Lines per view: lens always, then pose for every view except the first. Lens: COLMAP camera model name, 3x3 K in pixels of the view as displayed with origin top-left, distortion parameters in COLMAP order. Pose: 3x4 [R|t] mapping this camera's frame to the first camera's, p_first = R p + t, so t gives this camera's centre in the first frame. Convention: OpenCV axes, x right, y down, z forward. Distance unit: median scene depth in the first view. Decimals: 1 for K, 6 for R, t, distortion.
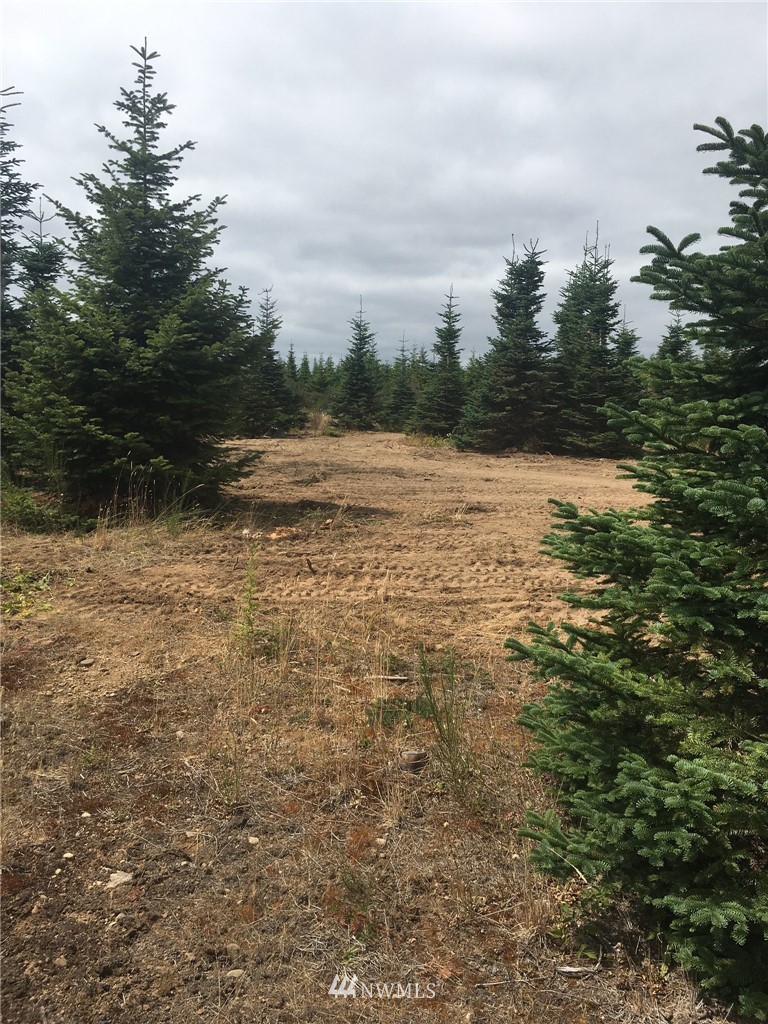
lens RADIAL K [[865.9, 0, 384.0], [0, 865.9, 512.0], [0, 0, 1]] dist [0.040618, 0.003333]
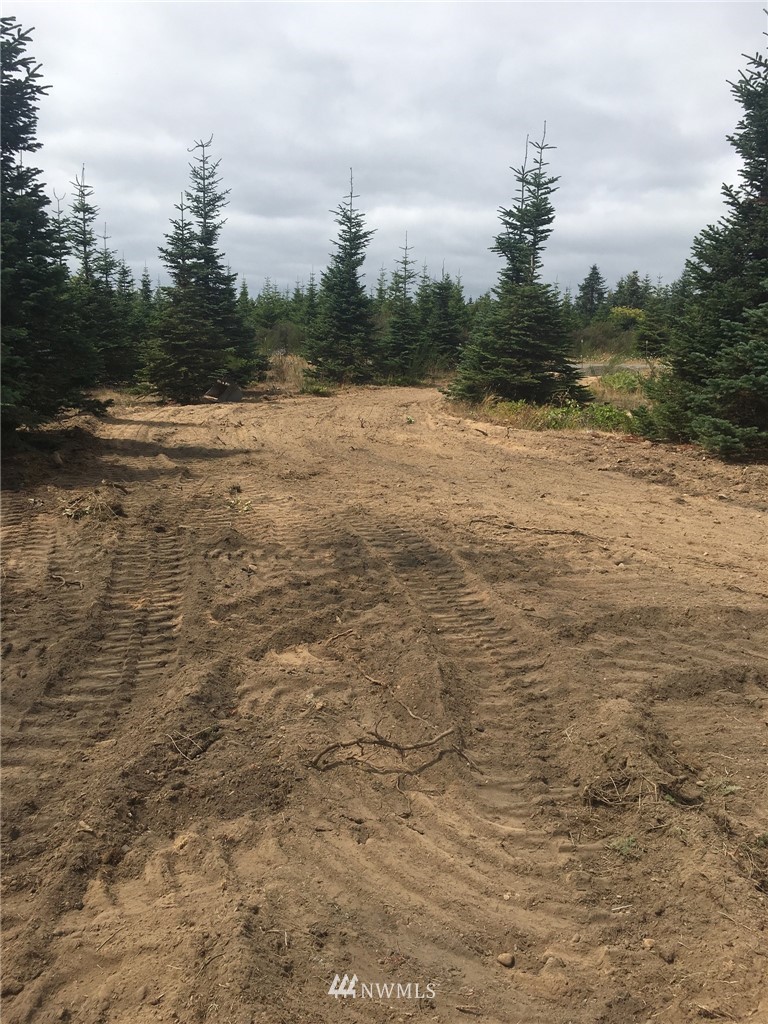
lens RADIAL K [[865.9, 0, 384.0], [0, 865.9, 512.0], [0, 0, 1]] dist [0.040618, 0.003333]
pose [[0.996905, -0.012566, 0.077600, -0.061485], [0.007325, 0.997696, 0.067449, -0.046126], [-0.078269, -0.066672, 0.994700, 0.383671]]
